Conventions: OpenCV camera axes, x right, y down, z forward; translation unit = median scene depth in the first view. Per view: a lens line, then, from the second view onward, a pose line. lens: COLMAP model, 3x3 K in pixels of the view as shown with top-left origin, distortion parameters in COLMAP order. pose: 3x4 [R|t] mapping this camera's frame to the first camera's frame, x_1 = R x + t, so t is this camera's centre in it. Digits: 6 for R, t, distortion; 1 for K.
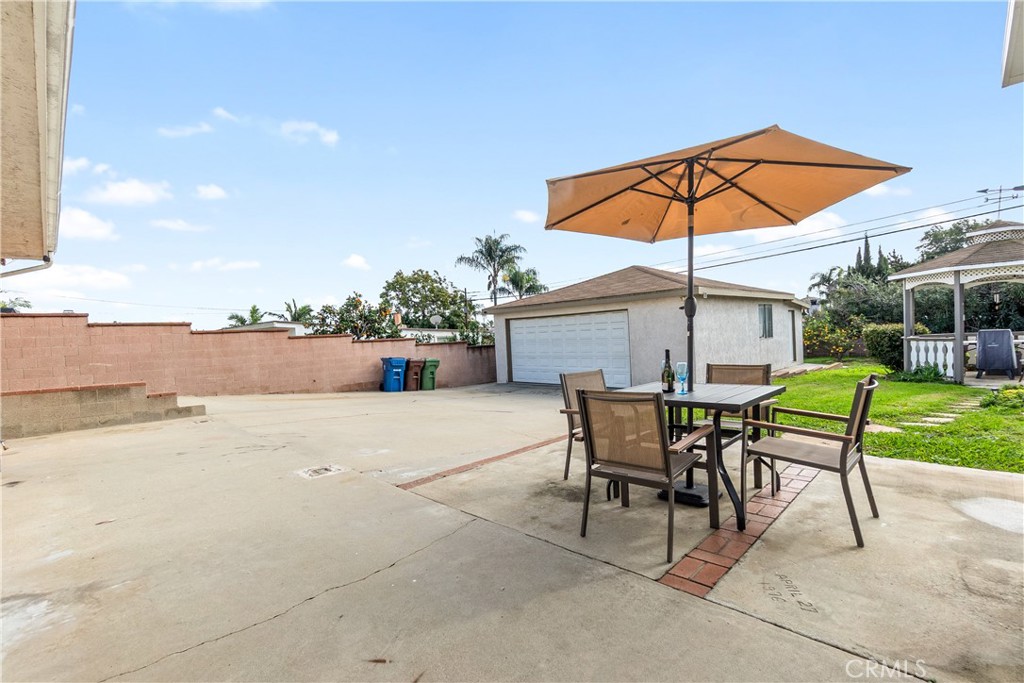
lens RADIAL K [[461.8, 0, 506.8], [0, 461.8, 356.1], [0, 0, 1]] dist [-0.001217, -0.000379]
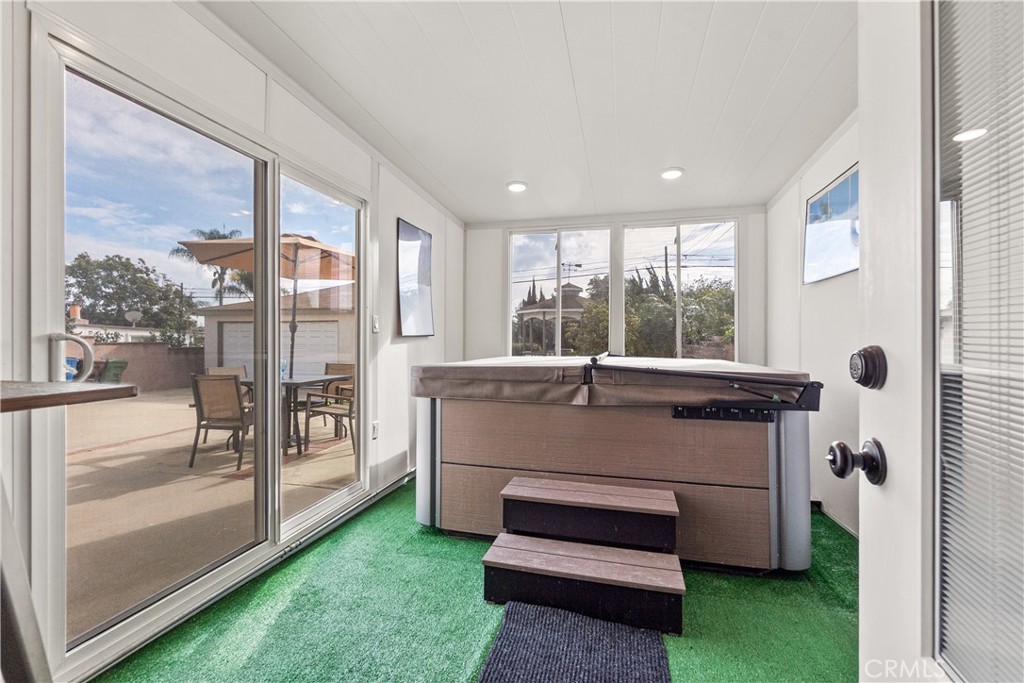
lens RADIAL K [[461.8, 0, 529.1], [0, 461.8, 338.0], [0, 0, 1]] dist [-0.001217, -0.000379]
pose [[0.858072, 0.048969, 0.511189, 0.035901], [-0.019086, 0.997796, -0.063545, 0.002762], [-0.513174, 0.044770, 0.857116, -0.105767]]
